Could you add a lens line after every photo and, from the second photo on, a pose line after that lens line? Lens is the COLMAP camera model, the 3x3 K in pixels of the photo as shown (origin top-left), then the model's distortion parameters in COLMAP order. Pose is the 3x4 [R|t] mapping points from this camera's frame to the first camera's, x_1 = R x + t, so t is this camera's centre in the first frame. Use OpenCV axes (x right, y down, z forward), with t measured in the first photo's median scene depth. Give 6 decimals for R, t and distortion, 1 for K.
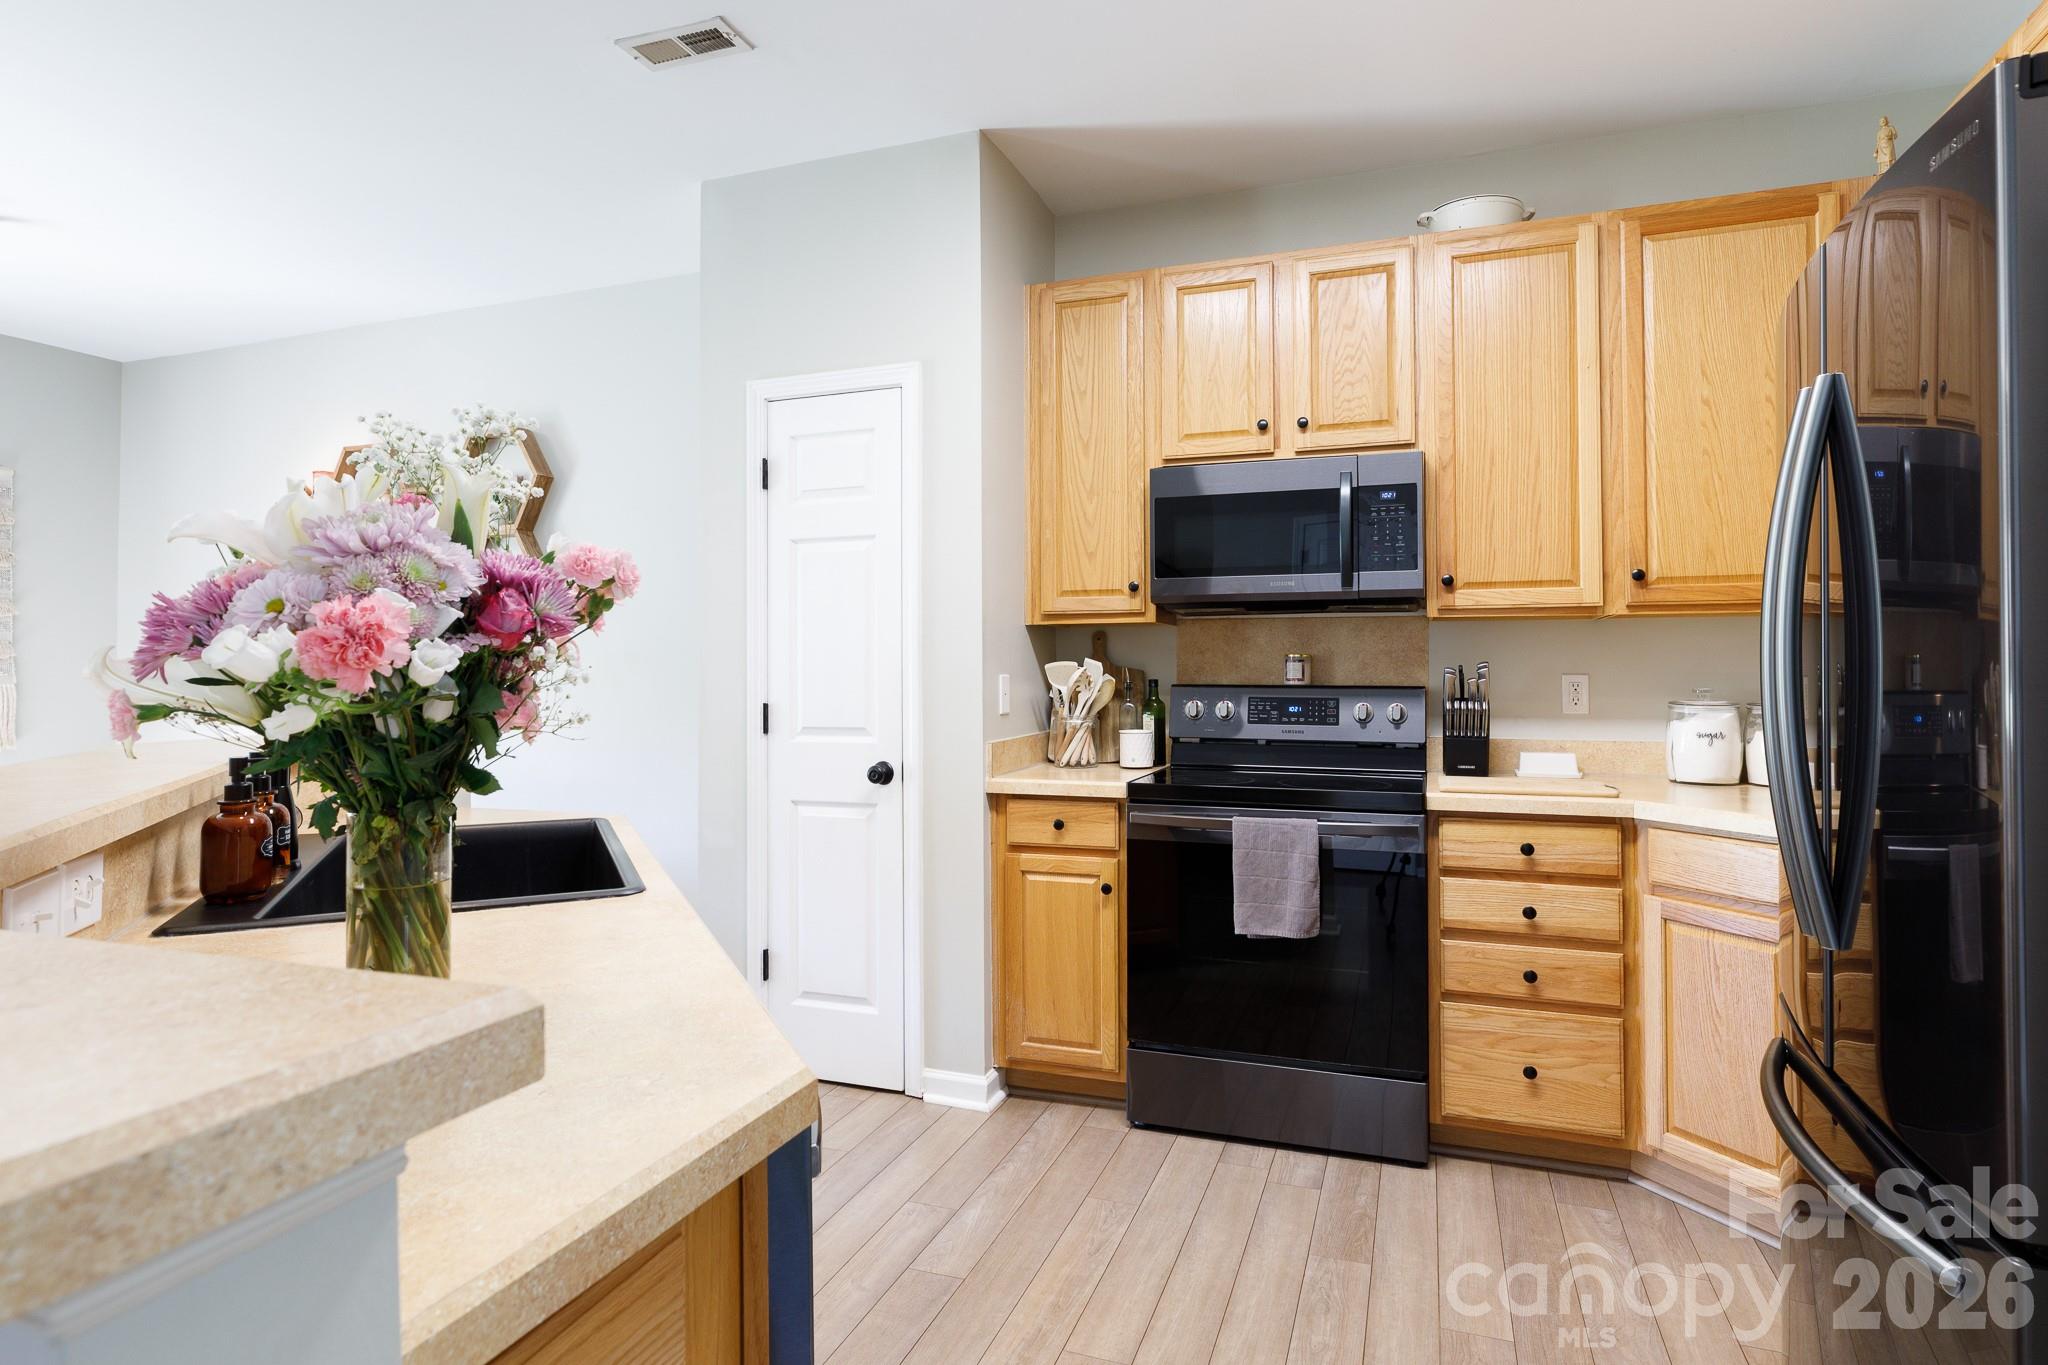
lens RADIAL K [[1128.1, 0, 1014.7], [0, 1128.1, 643.4], [0, 0, 1]] dist [0.002809, 0.000240]
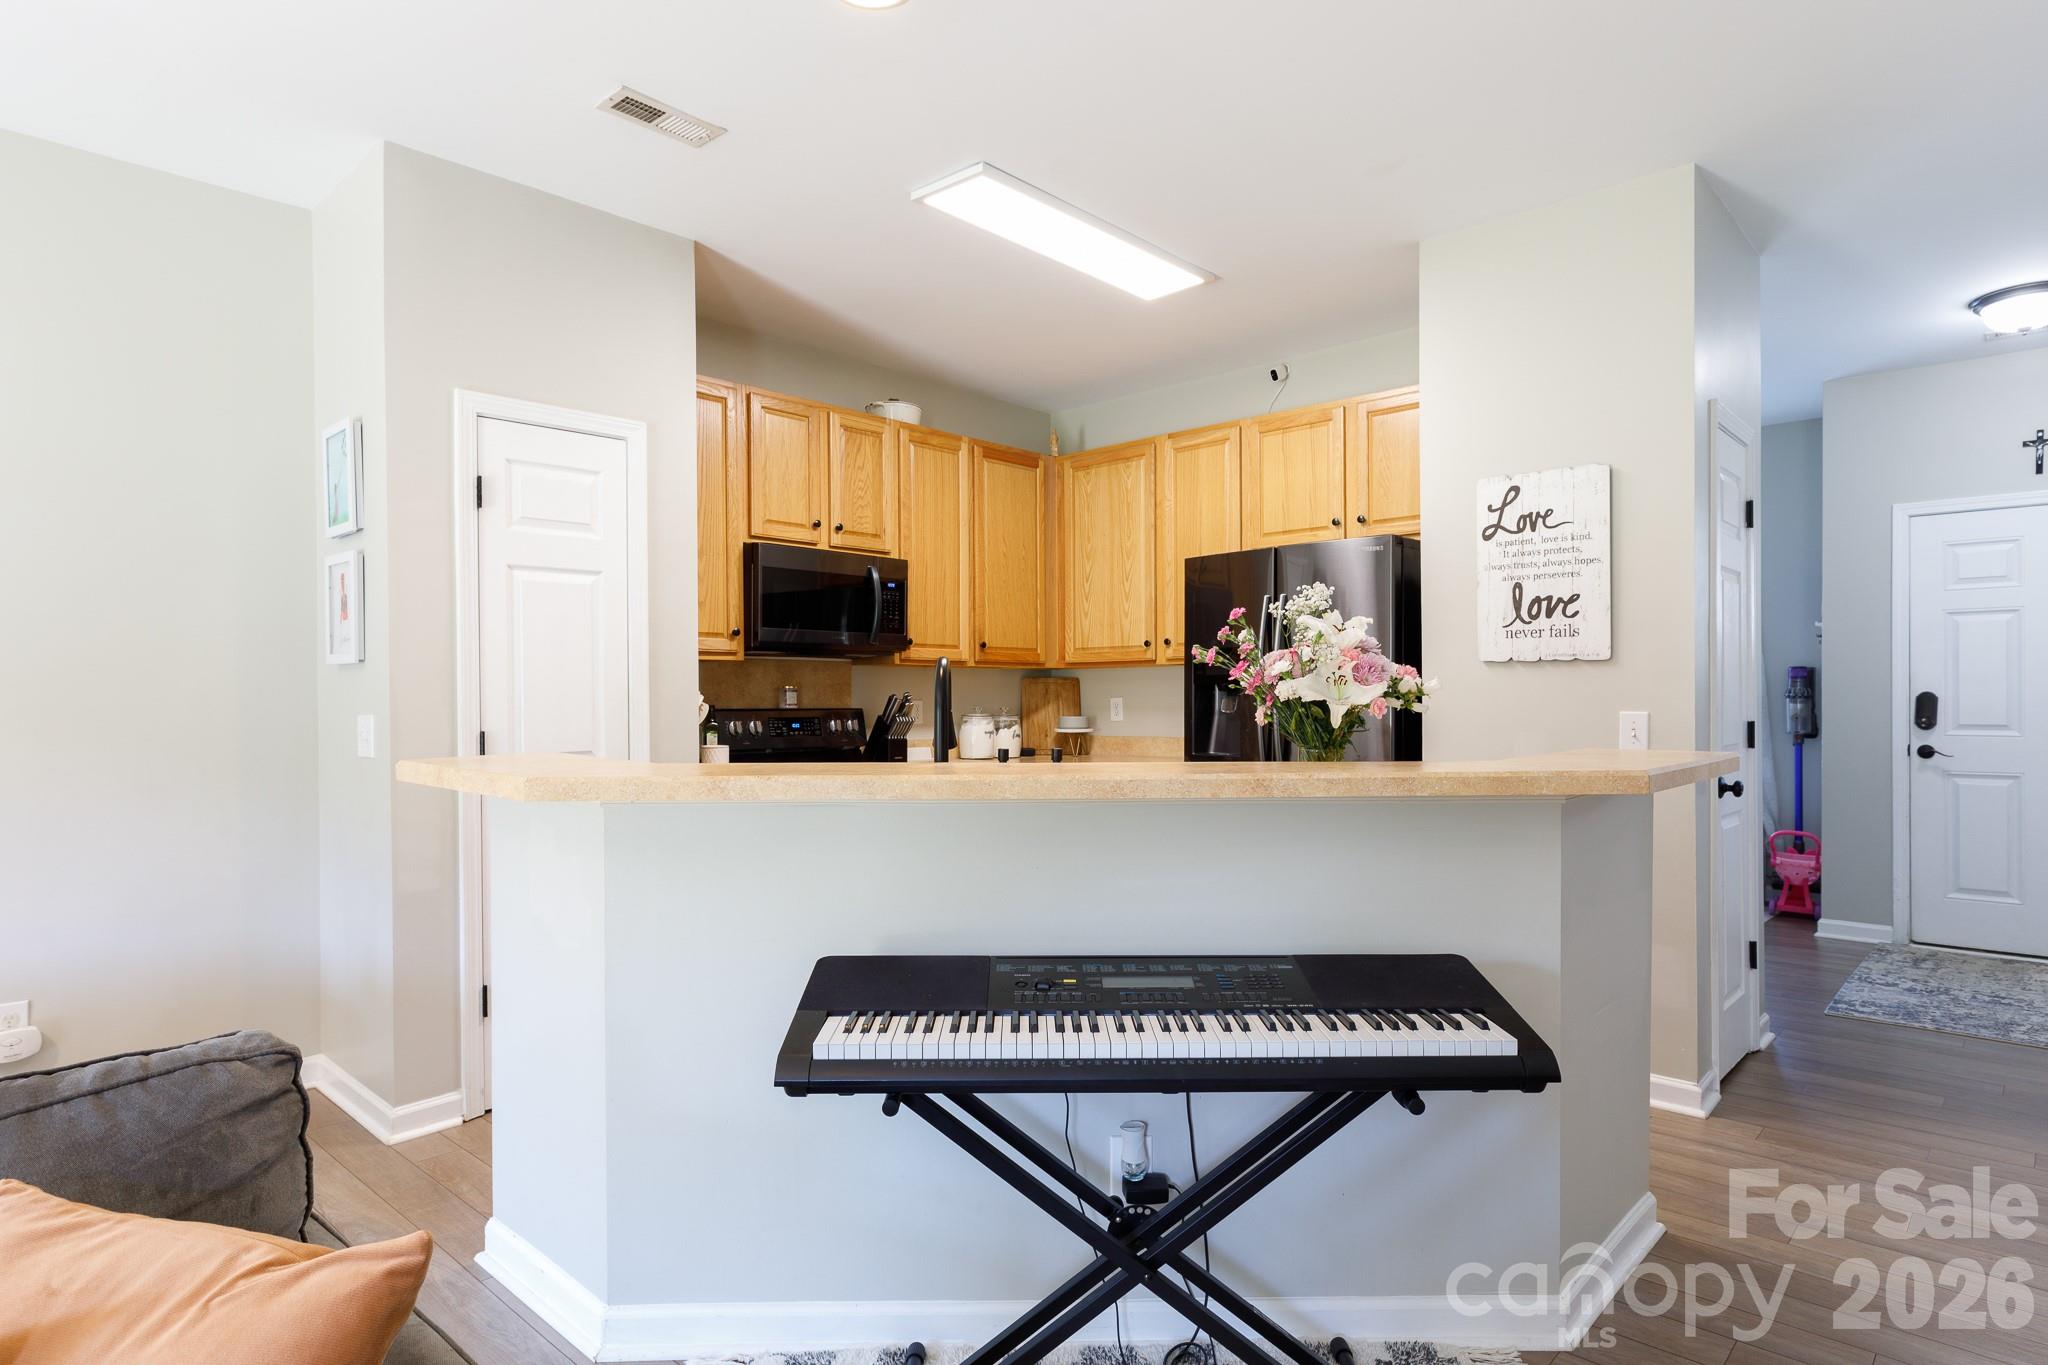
lens RADIAL K [[1128.1, 0, 1017.0], [0, 1128.1, 704.5], [0, 0, 1]] dist [0.002809, 0.000240]
pose [[0.393239, -0.003068, 0.919431, -1.031890], [-0.015309, 0.999834, 0.009884, 0.015309], [-0.919309, -0.017962, 0.393127, 0.224779]]
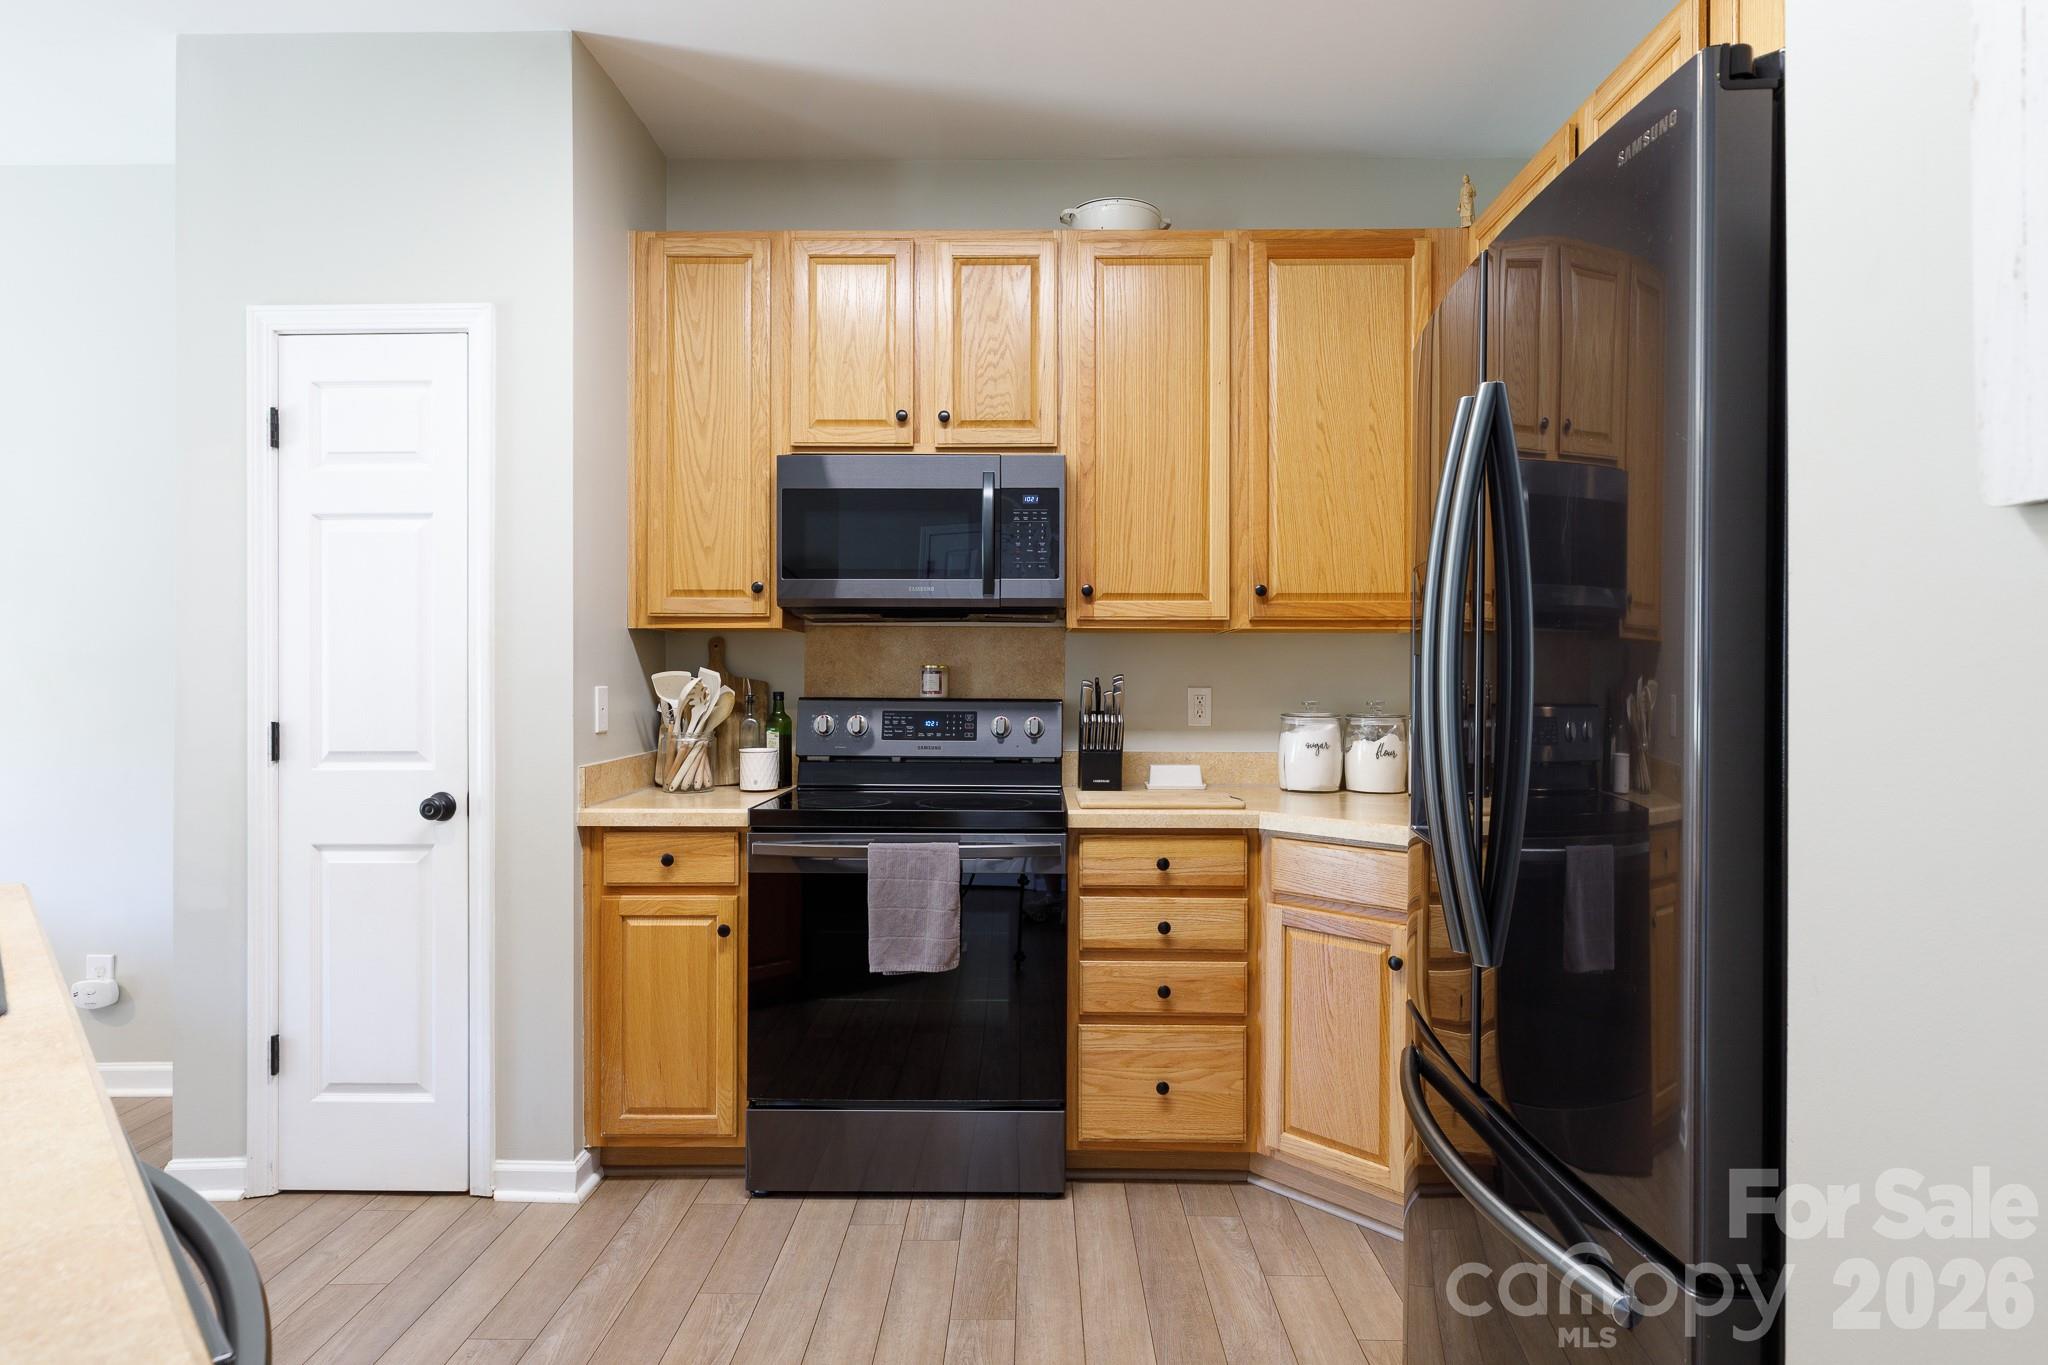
lens RADIAL K [[1128.1, 0, 1021.8], [0, 1128.1, 677.7], [0, 0, 1]] dist [0.002809, 0.000240]
pose [[0.942198, 0.004710, 0.335025, 0.004852], [-0.011472, 0.999768, 0.018208, 0.002215], [-0.334862, -0.020999, 0.942033, 0.100513]]
